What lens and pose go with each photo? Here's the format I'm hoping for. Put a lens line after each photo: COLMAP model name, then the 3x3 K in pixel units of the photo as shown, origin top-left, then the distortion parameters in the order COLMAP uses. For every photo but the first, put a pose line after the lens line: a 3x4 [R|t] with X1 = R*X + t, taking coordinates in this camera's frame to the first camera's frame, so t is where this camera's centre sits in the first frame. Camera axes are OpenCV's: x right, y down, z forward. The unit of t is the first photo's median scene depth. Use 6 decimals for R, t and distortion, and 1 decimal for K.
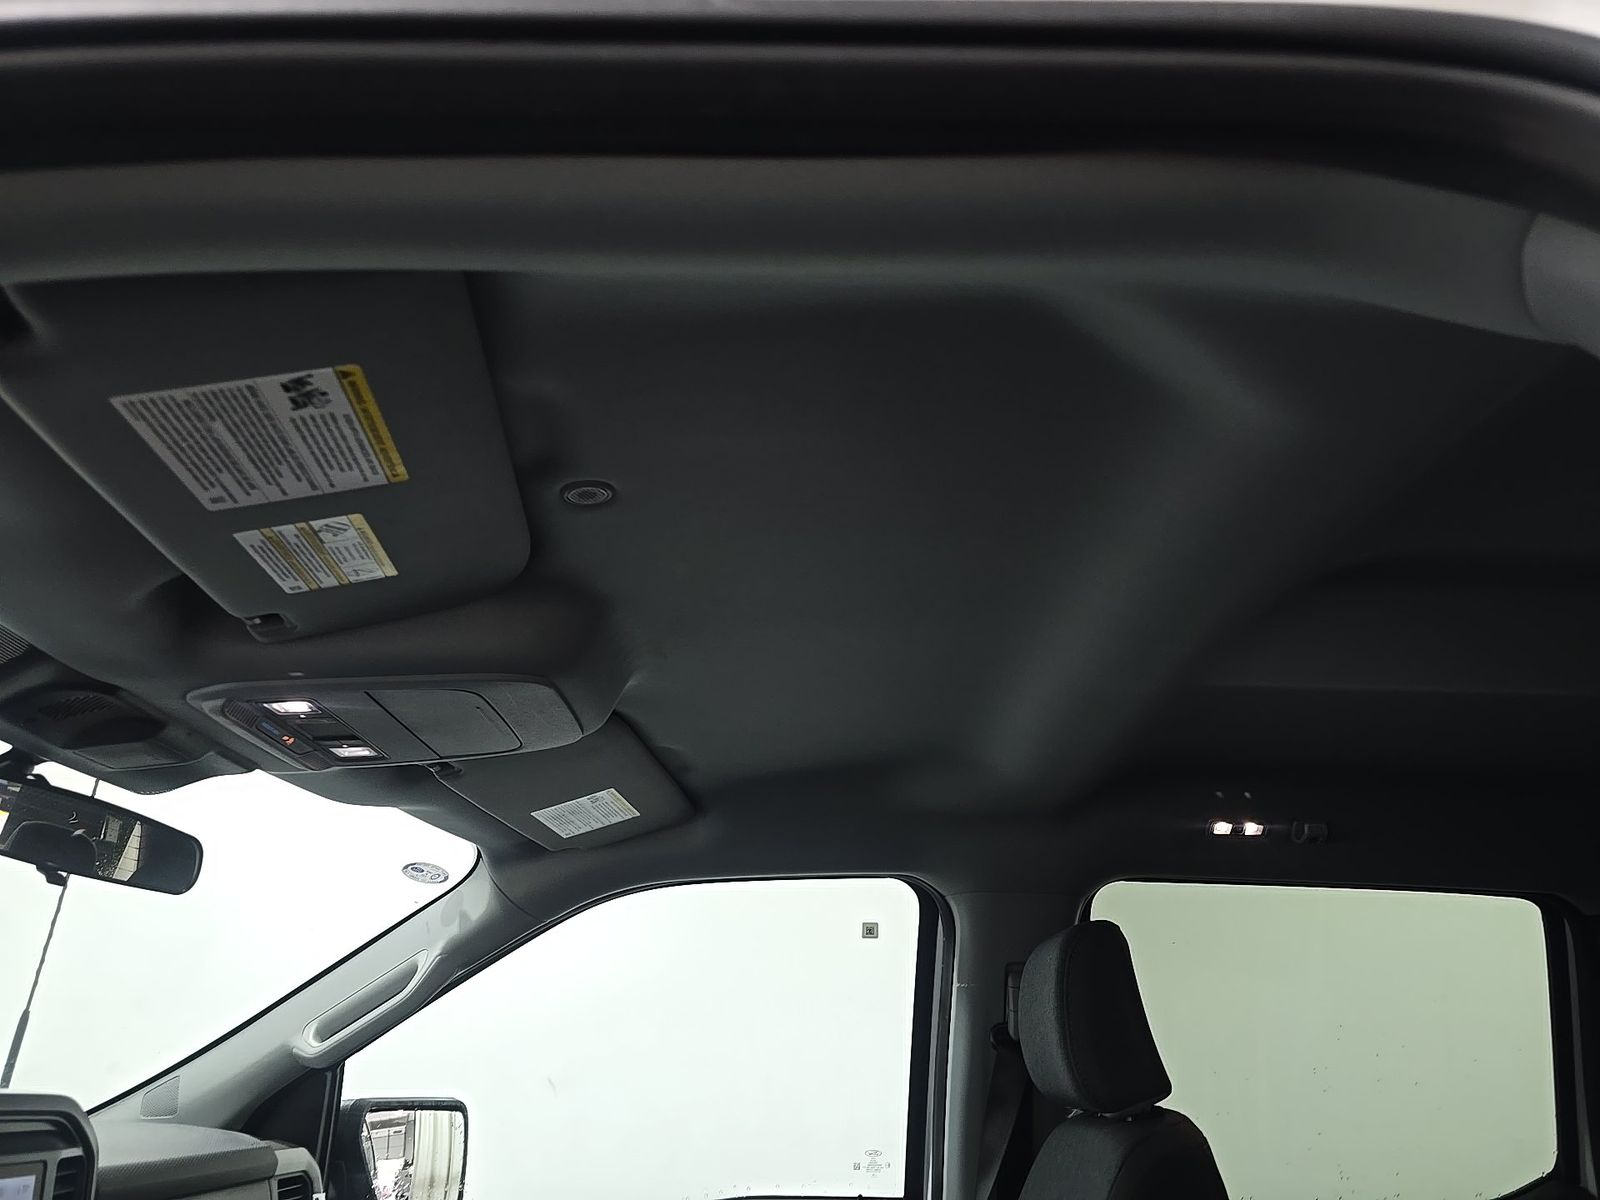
lens RADIAL K [[1086.9, 0, 810.6], [0, 1086.9, 605.9], [0, 0, 1]] dist [0.056735, -0.056888]
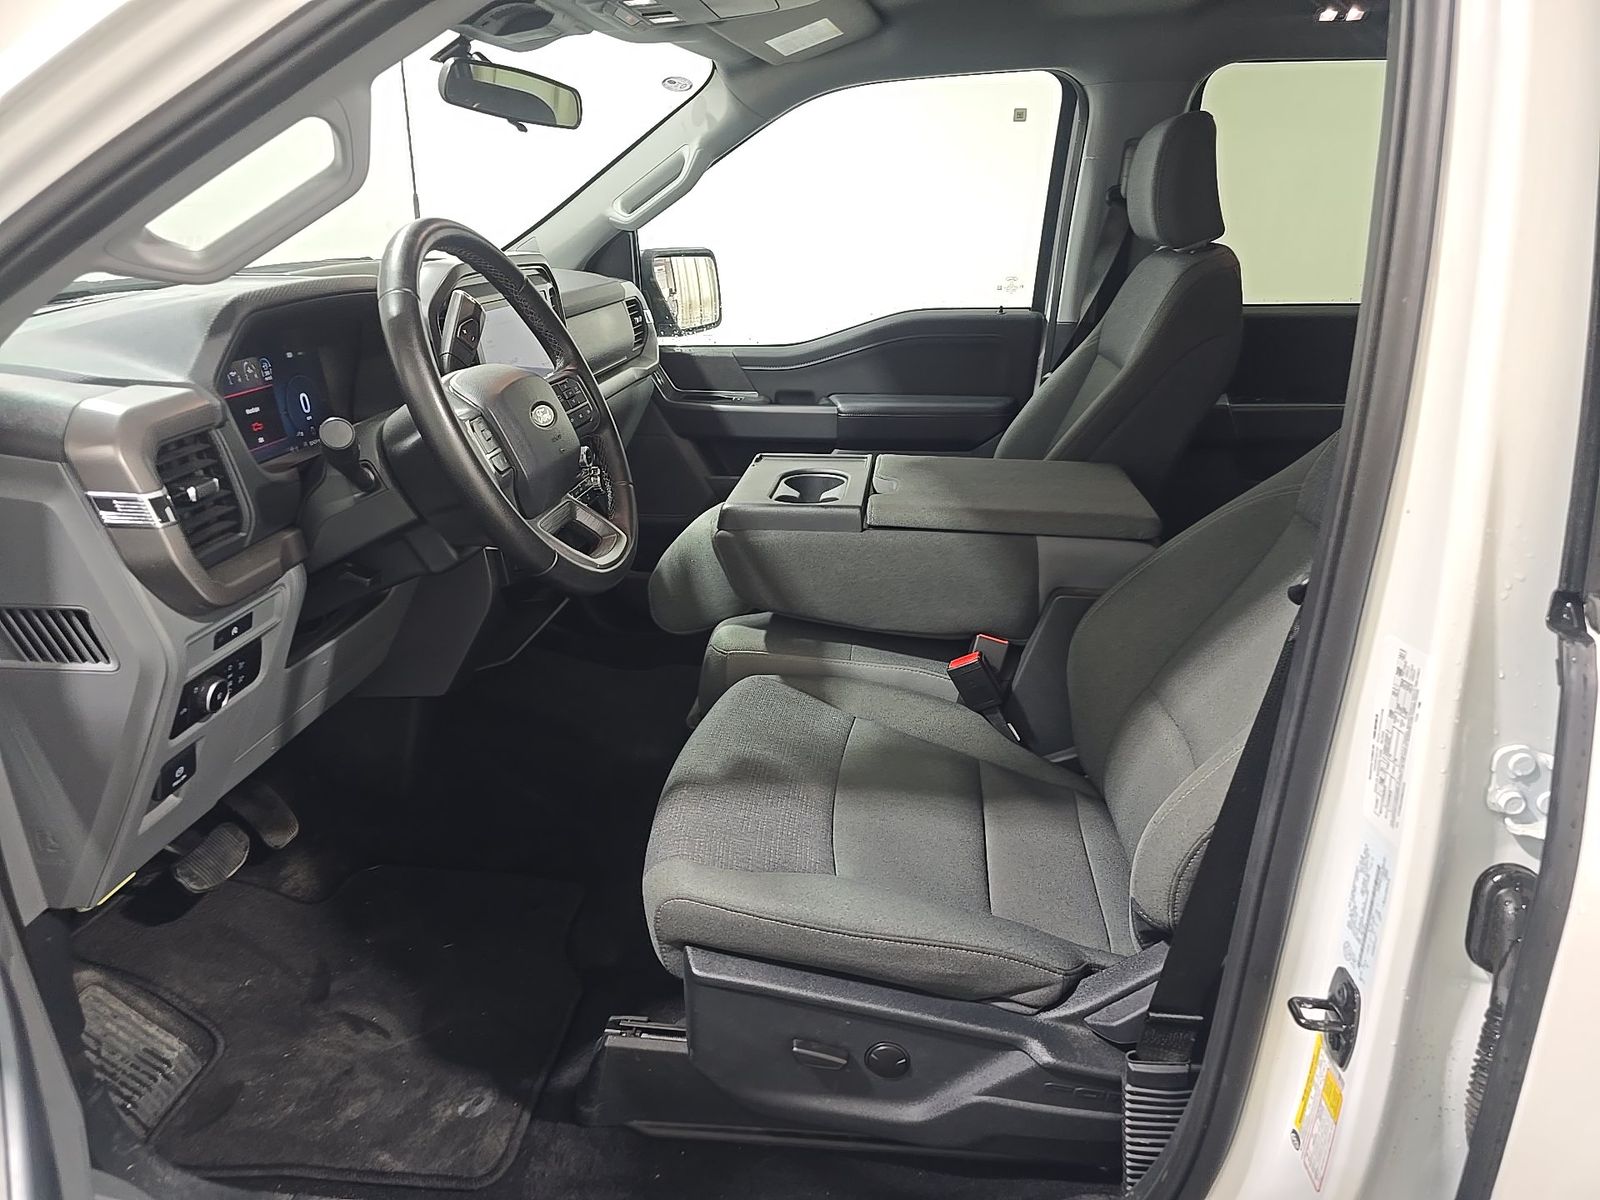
lens RADIAL K [[1086.9, 0, 810.6], [0, 1086.9, 605.9], [0, 0, 1]] dist [0.056735, -0.056888]
pose [[0.993513, 0.013109, -0.112959, -0.038575], [0.067209, 0.733588, 0.676262, -0.175593], [0.091730, -0.679468, 0.727949, -0.361188]]
